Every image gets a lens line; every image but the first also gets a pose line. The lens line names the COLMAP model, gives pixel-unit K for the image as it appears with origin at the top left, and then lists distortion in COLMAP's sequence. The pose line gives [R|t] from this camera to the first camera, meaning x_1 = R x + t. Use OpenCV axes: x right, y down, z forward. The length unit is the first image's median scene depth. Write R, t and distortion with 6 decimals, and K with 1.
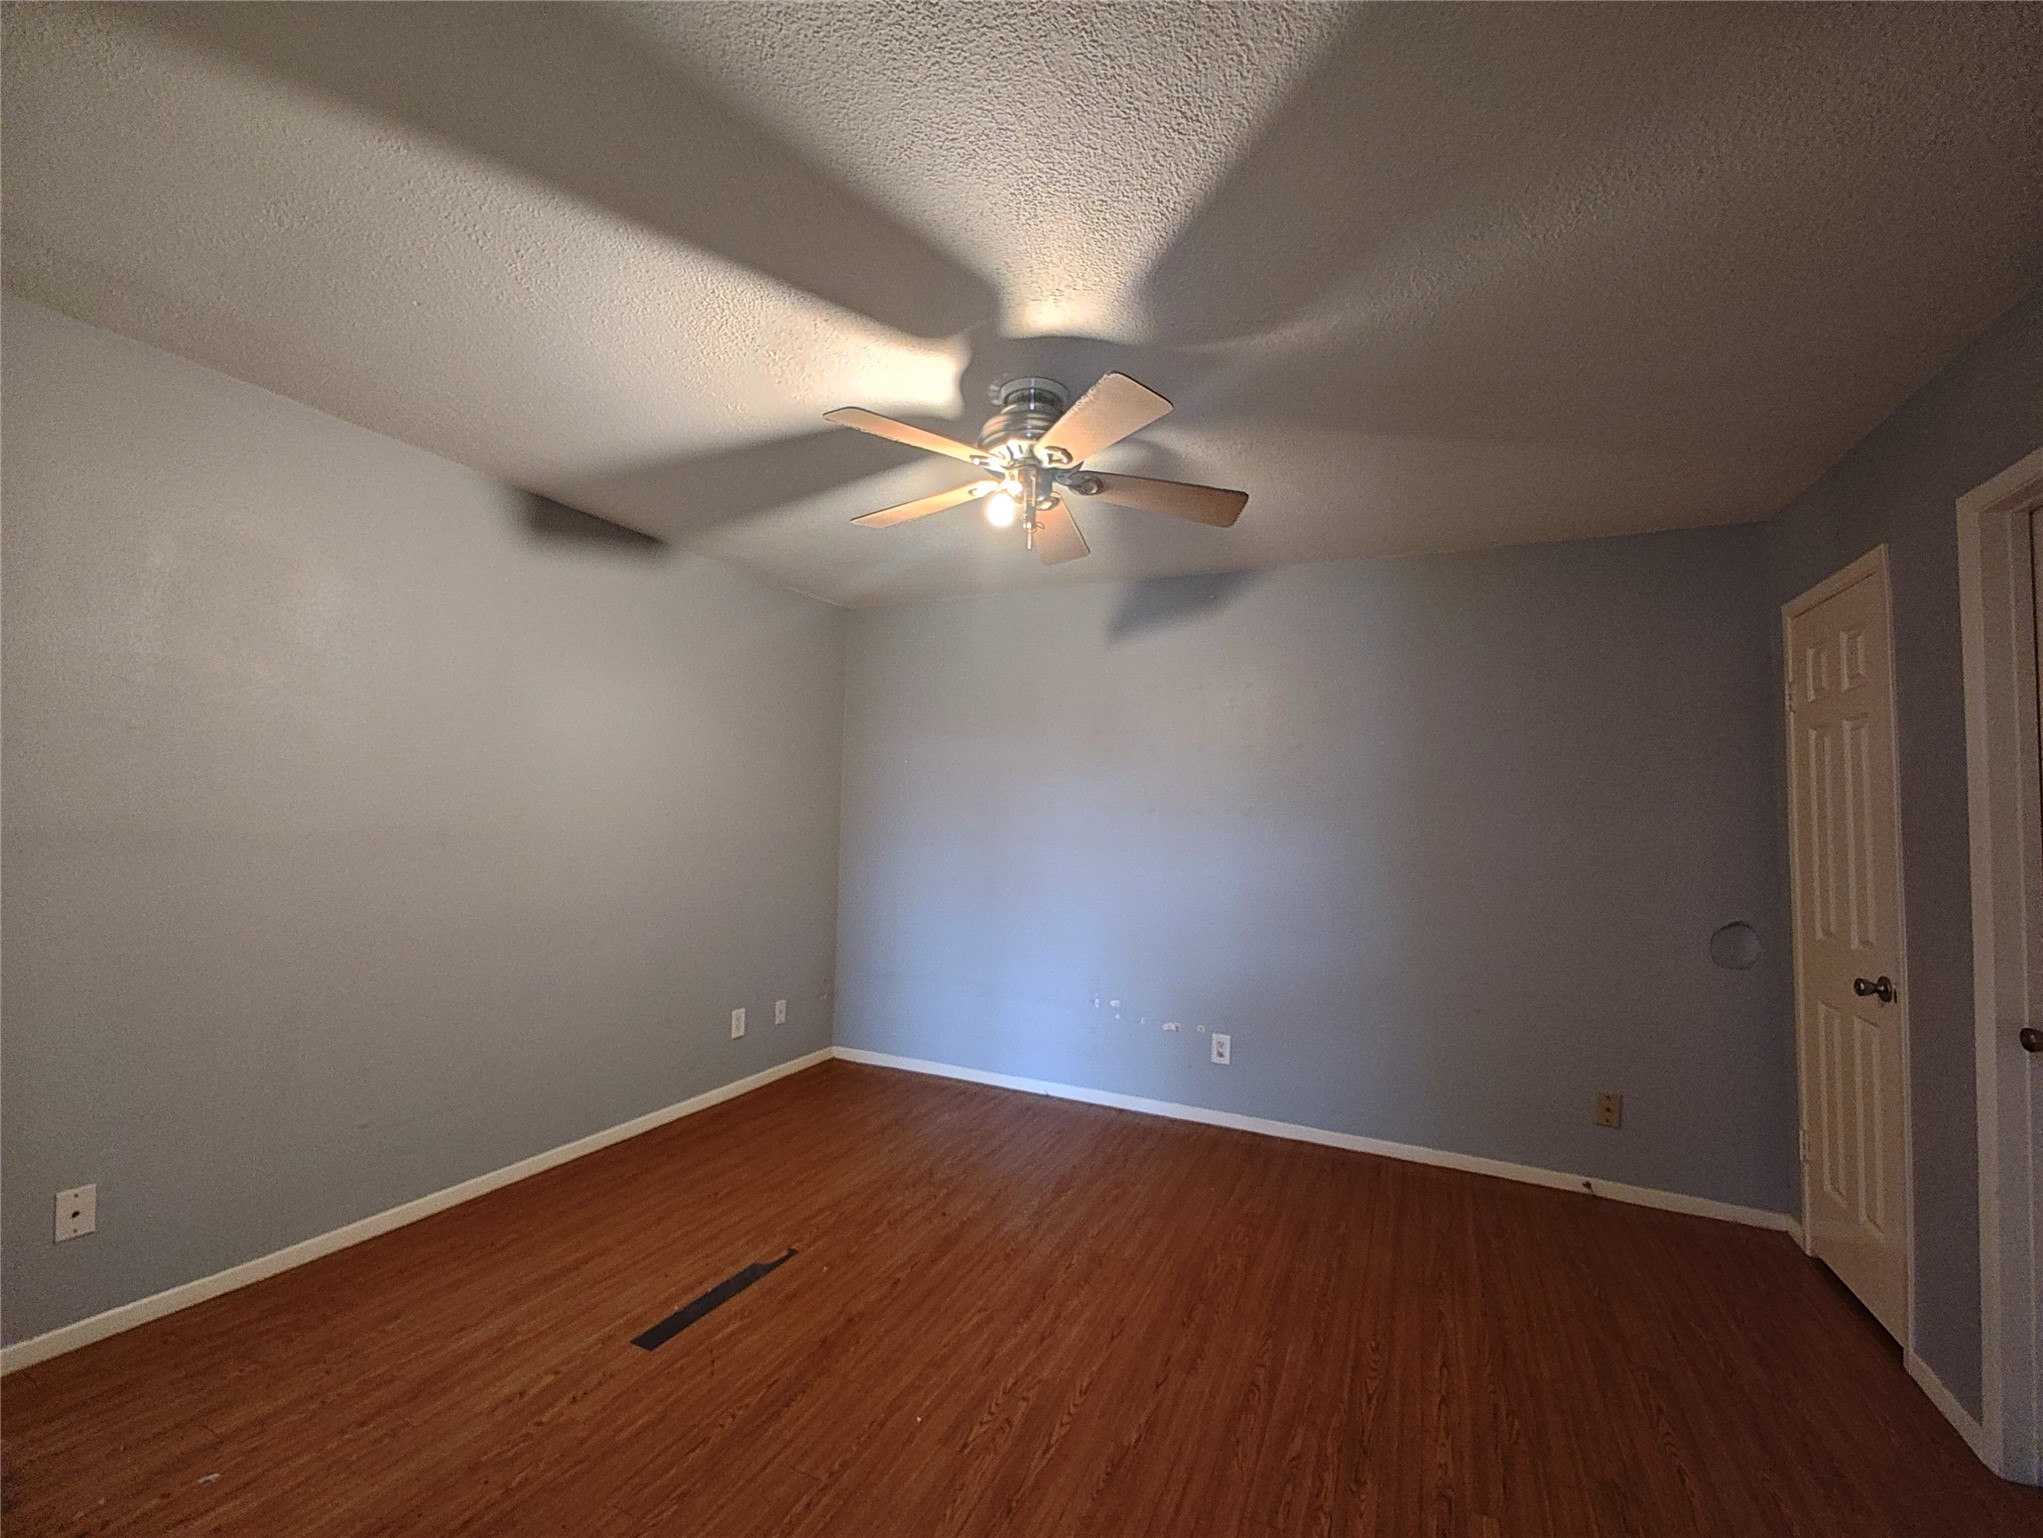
lens RADIAL K [[843.6, 0, 1025.0], [0, 843.6, 770.7], [0, 0, 1]] dist [0.002075, -0.000301]
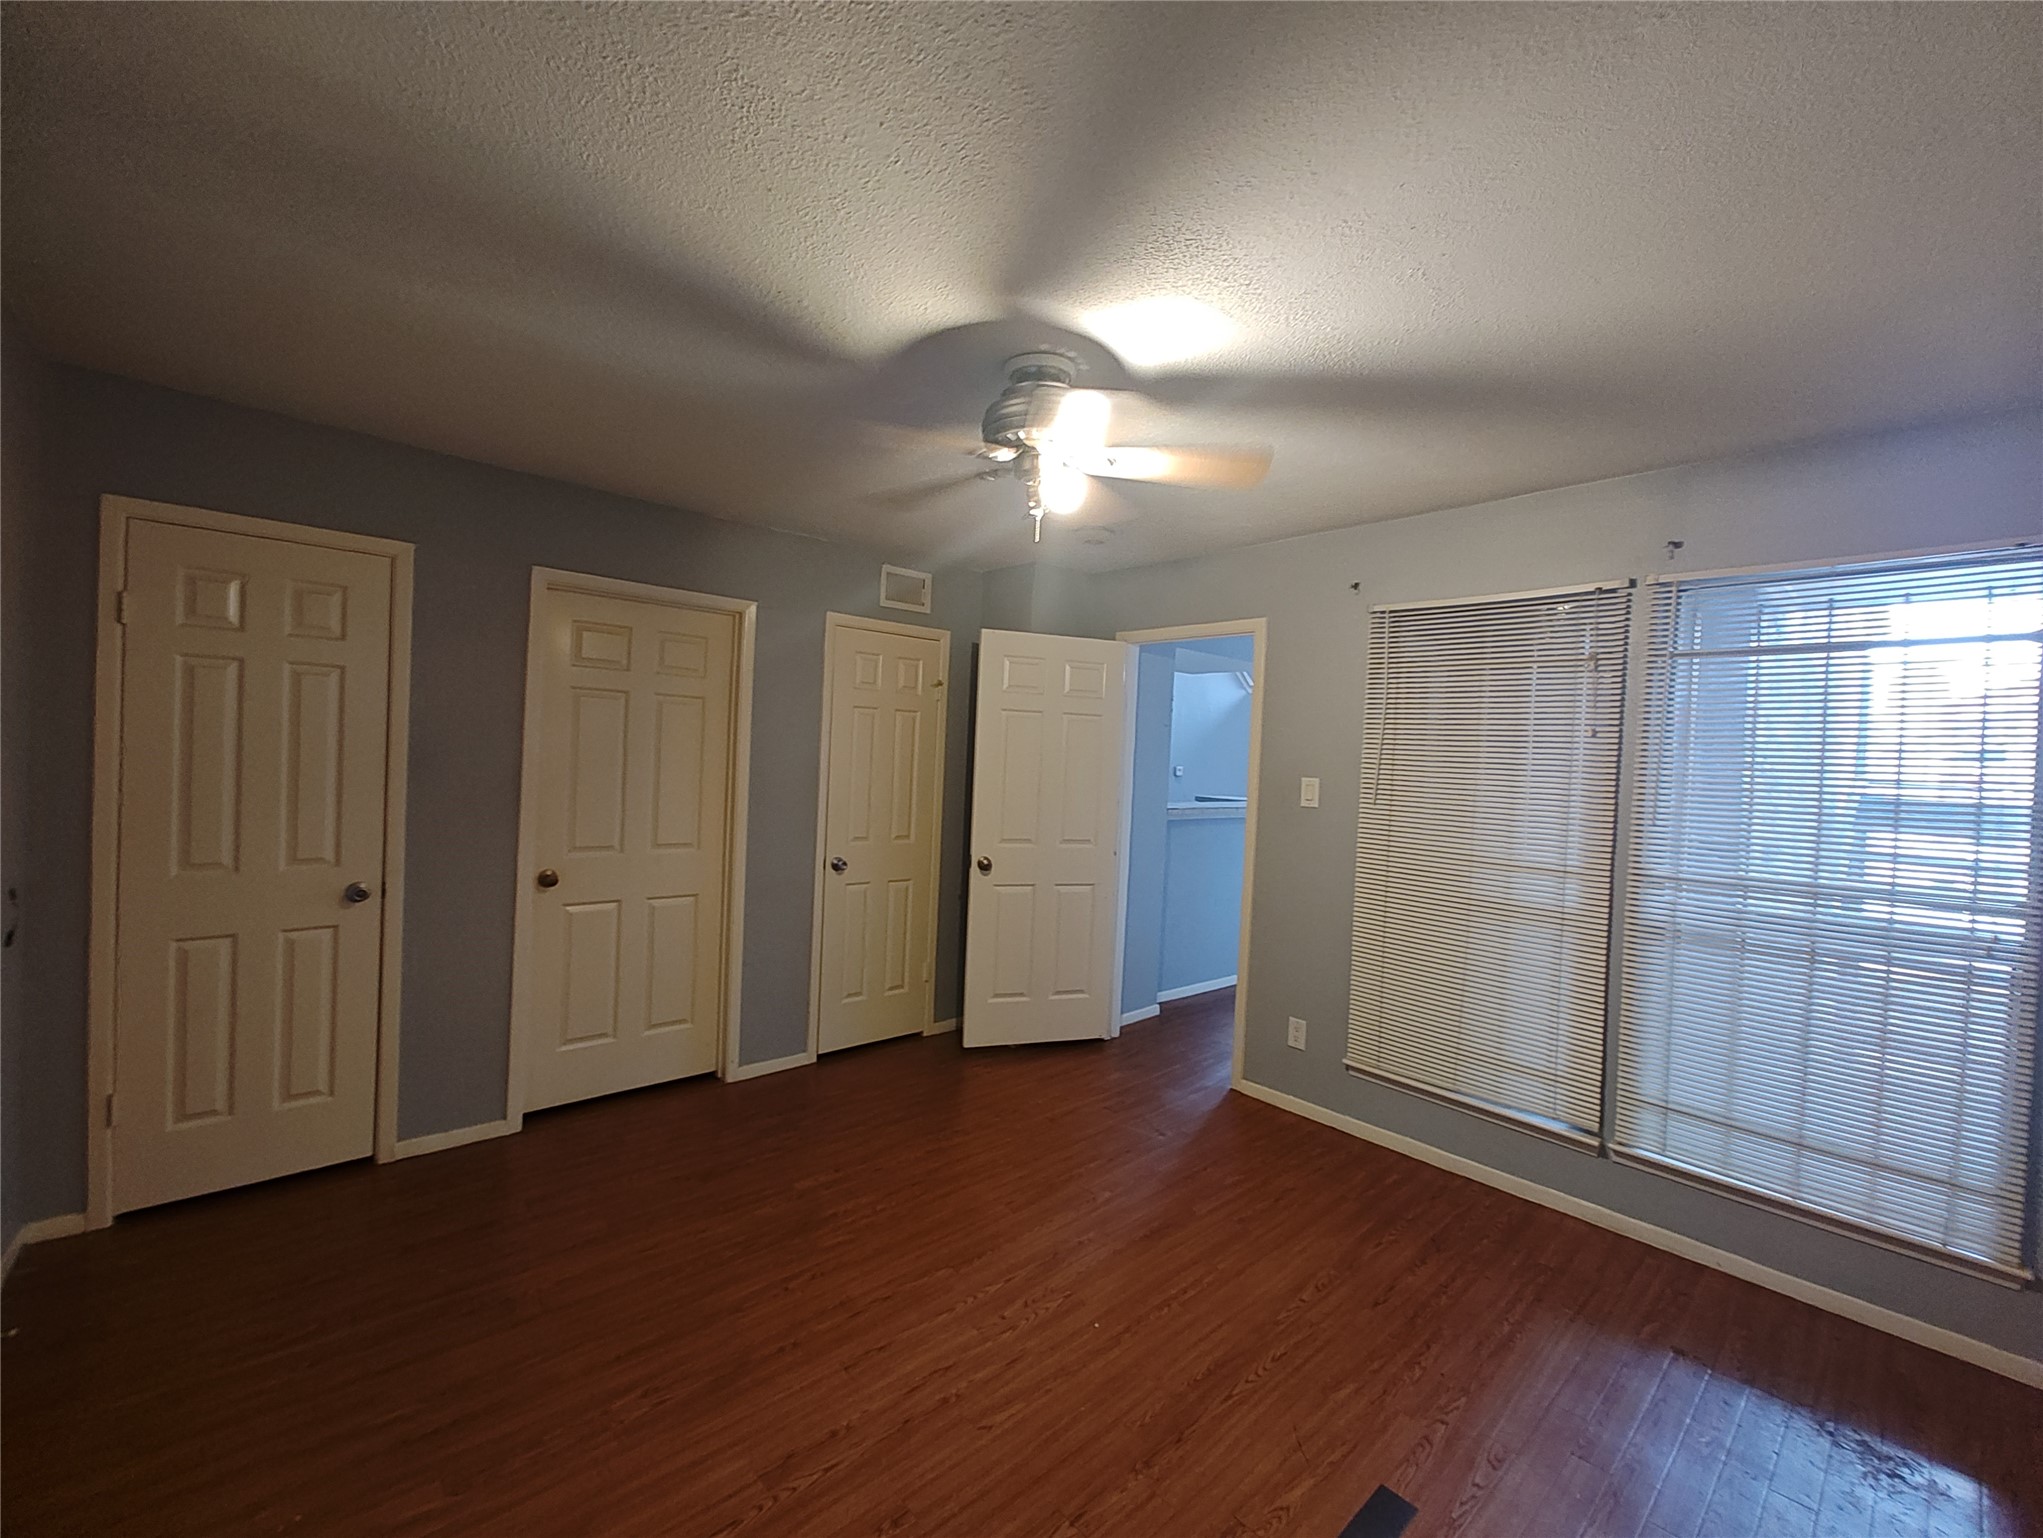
lens RADIAL K [[843.6, 0, 1011.7], [0, 843.6, 762.6], [0, 0, 1]] dist [0.002075, -0.000301]
pose [[-0.917658, -0.066954, 0.391690, -0.416691], [-0.087106, 0.995623, -0.033887, 0.030184], [-0.387706, -0.065215, -0.919473, 2.129819]]
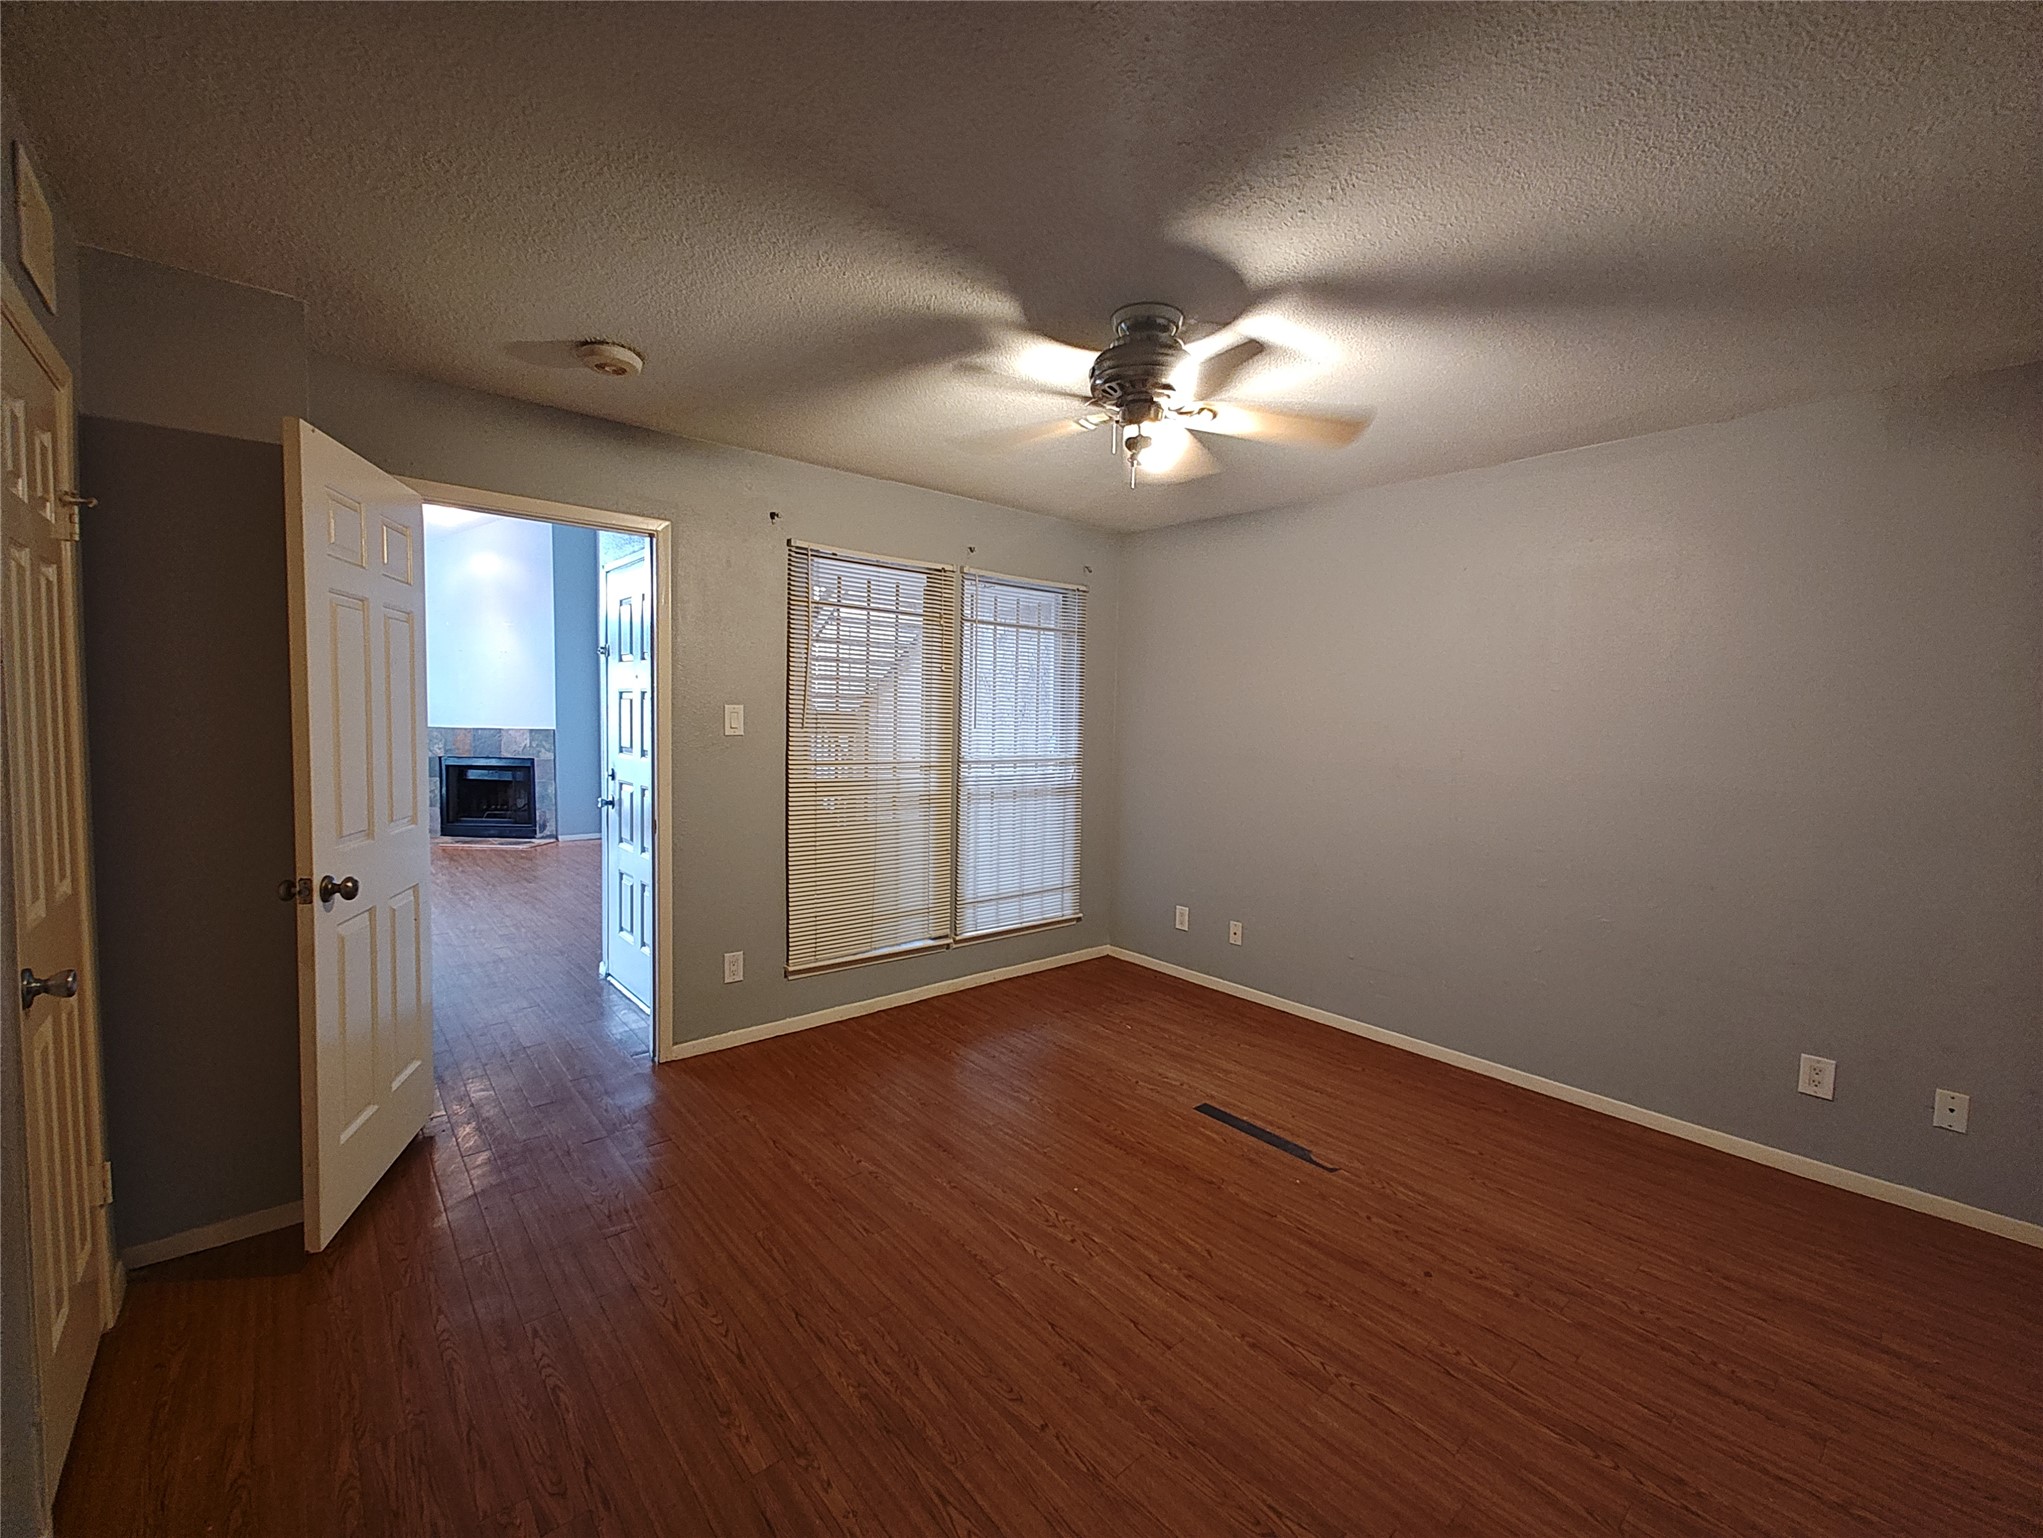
lens RADIAL K [[843.6, 0, 1024.3], [0, 843.6, 777.5], [0, 0, 1]] dist [0.002075, -0.000301]
pose [[-0.397612, 0.030964, -0.917031, 1.110012], [0.017337, 0.999506, 0.026232, 0.061866], [0.917390, -0.005469, -0.397953, 1.430935]]
